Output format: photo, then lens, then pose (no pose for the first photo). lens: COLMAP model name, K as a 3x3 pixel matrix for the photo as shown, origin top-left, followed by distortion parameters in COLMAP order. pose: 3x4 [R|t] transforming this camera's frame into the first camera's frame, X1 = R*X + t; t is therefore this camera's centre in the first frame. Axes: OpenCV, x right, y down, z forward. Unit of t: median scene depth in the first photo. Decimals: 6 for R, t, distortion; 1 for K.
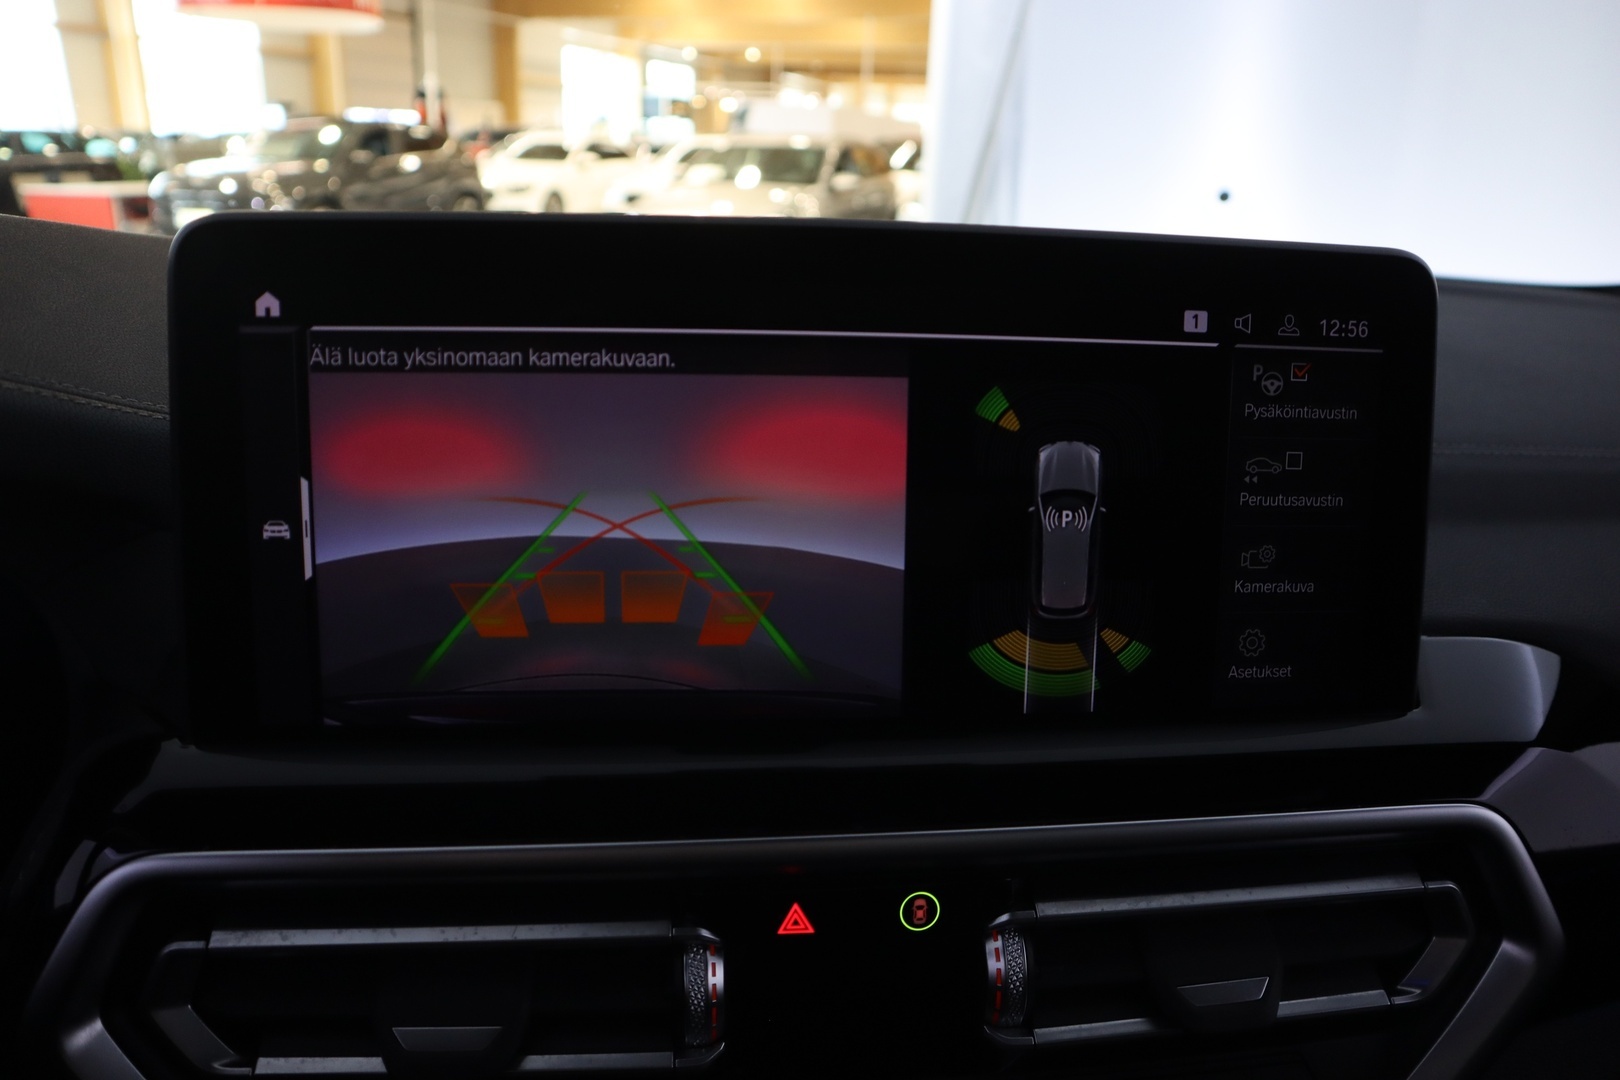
lens RADIAL K [[1121.7, 0, 811.5], [0, 1121.7, 563.5], [0, 0, 1]] dist [-0.068650, 0.041473]
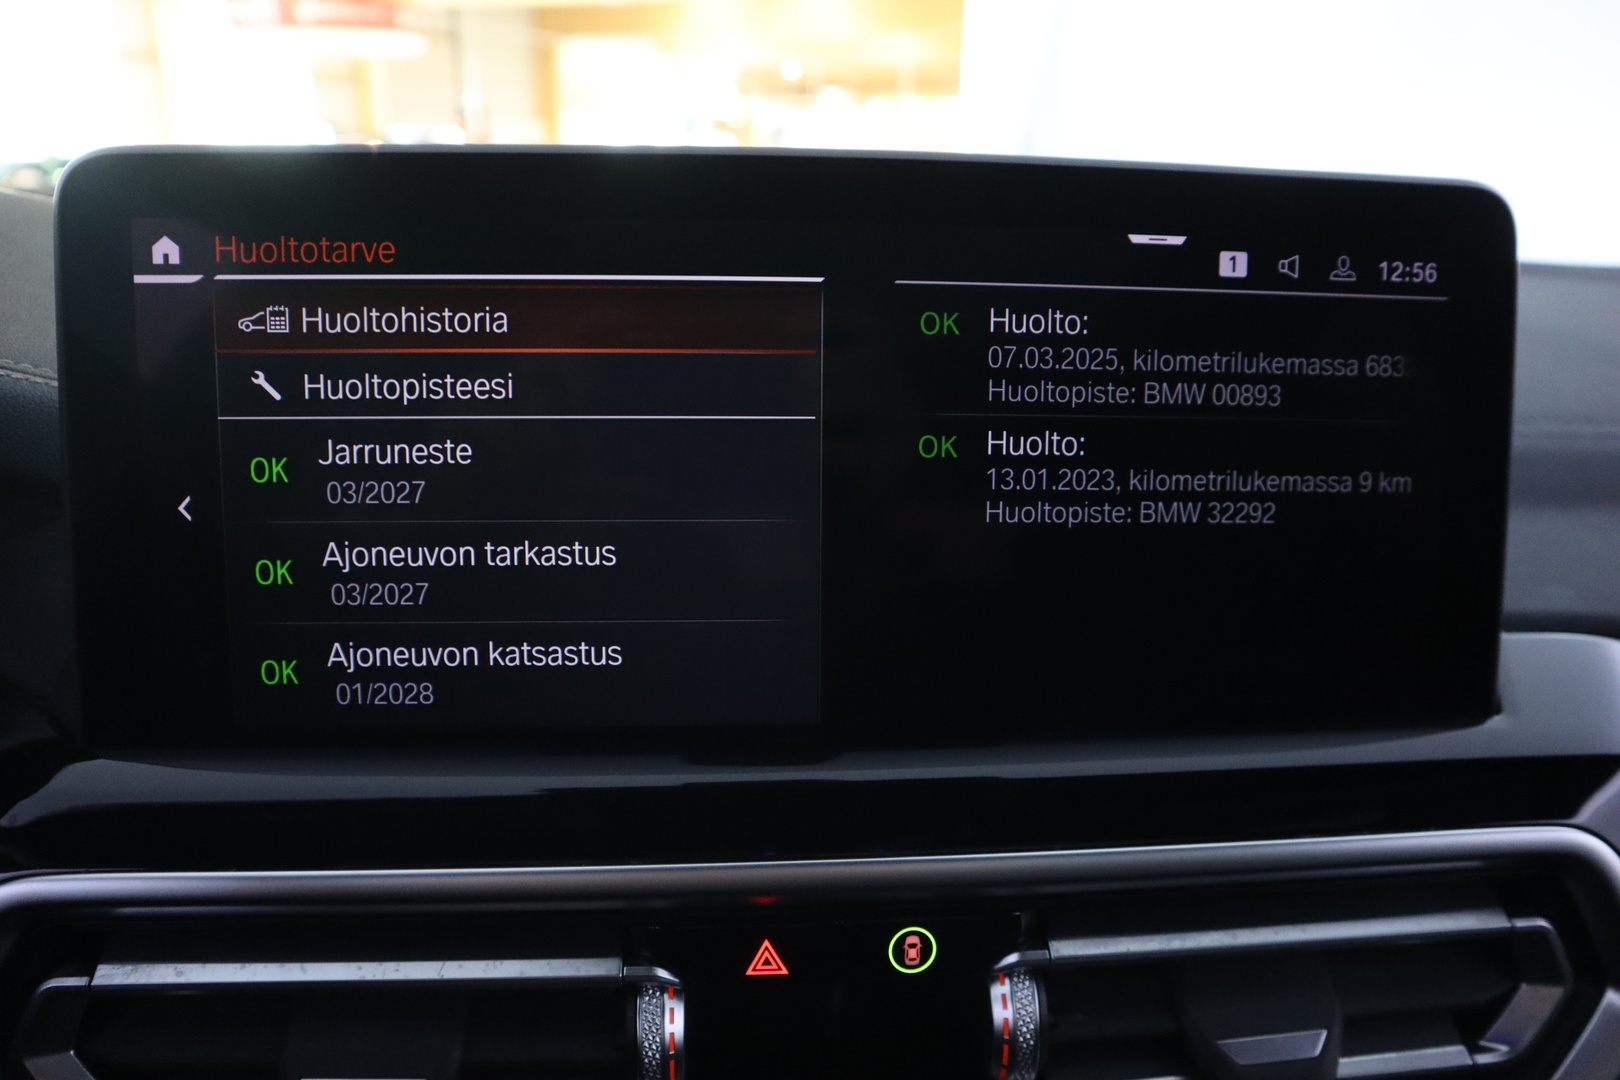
lens RADIAL K [[1121.7, 0, 810.6], [0, 1121.7, 557.1], [0, 0, 1]] dist [-0.068650, 0.041473]
pose [[0.999367, -0.001833, -0.035539, 0.048395], [0.001227, 0.999854, -0.017057, 0.024097], [0.035565, 0.017003, 0.999223, 0.133777]]
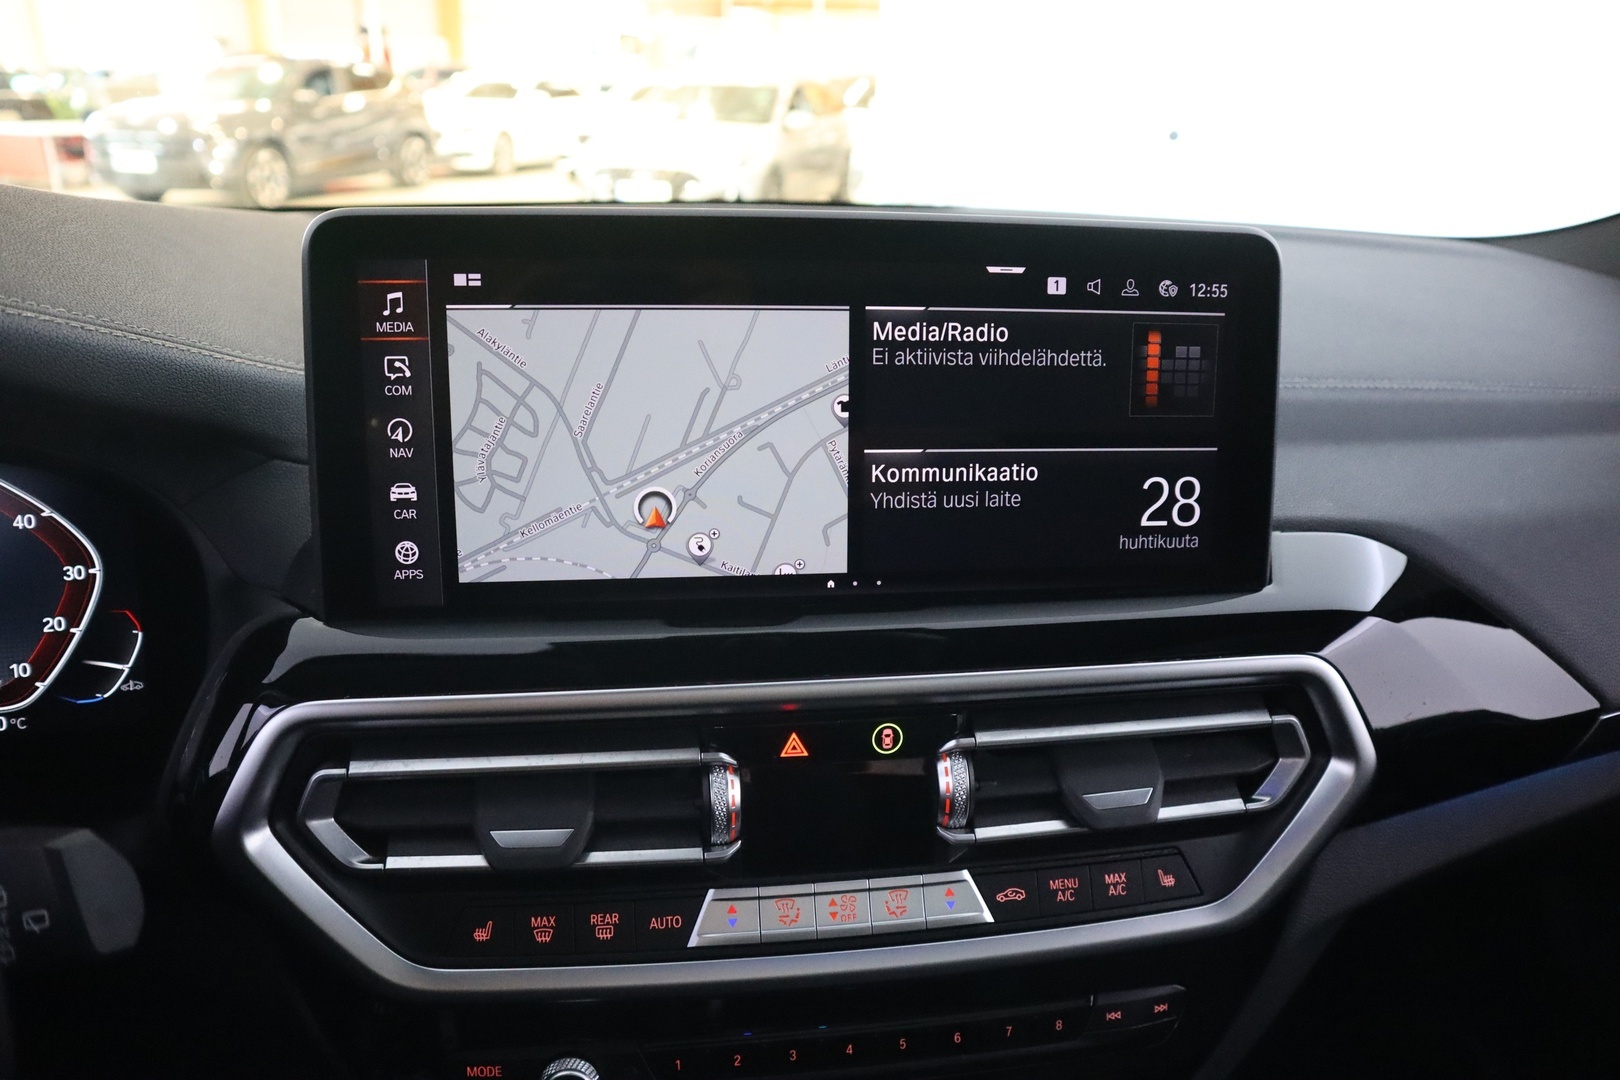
lens RADIAL K [[1121.7, 0, 804.9], [0, 1121.7, 549.1], [0, 0, 1]] dist [-0.068650, 0.041473]
pose [[0.999403, -0.015006, 0.031104, -0.037109], [0.013765, 0.999115, 0.039743, 0.032576], [-0.031673, -0.039291, 0.998726, -0.303462]]
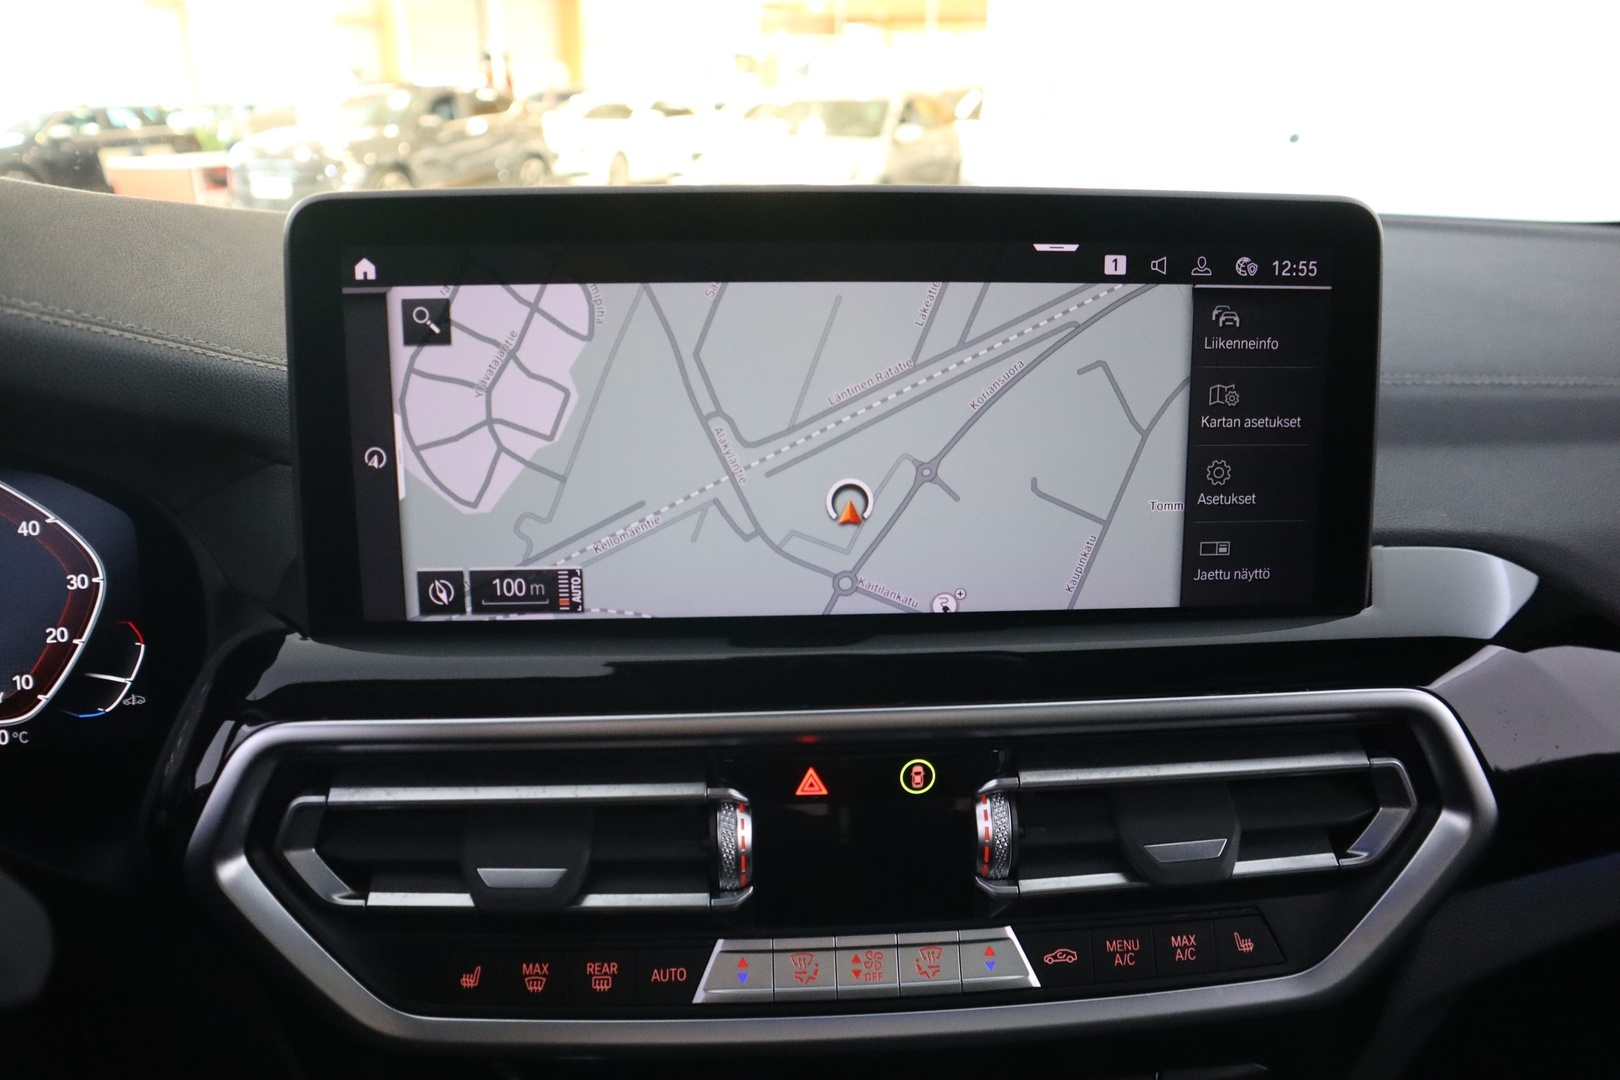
lens RADIAL K [[1121.7, 0, 813.9], [0, 1121.7, 551.6], [0, 0, 1]] dist [-0.068650, 0.041473]
pose [[0.998174, -0.008742, -0.059772, 0.058813], [0.010472, 0.999533, 0.028700, 0.039482], [0.059493, -0.029274, 0.997799, -0.167247]]
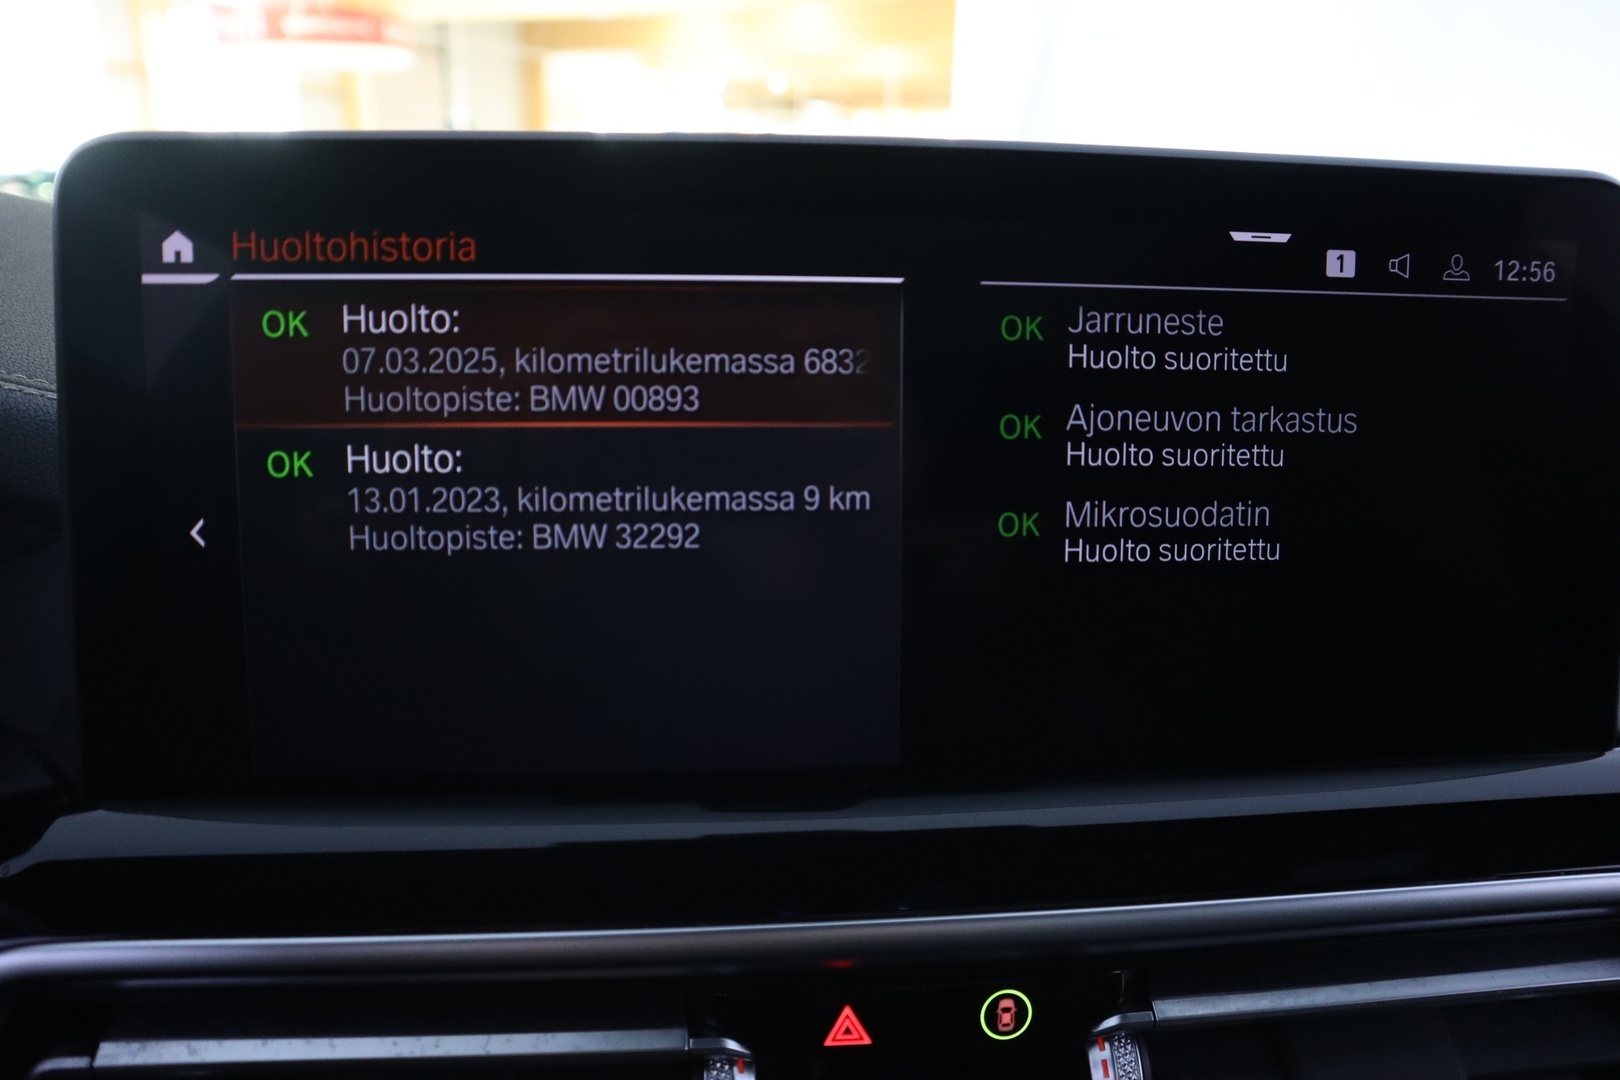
lens RADIAL K [[1121.7, 0, 815.0], [0, 1121.7, 555.9], [0, 0, 1]] dist [-0.068650, 0.041473]
pose [[0.999725, -0.007562, -0.022211, -0.016288], [0.006908, 0.999545, -0.029374, 0.013153], [0.022423, 0.029213, 0.999322, 0.206854]]
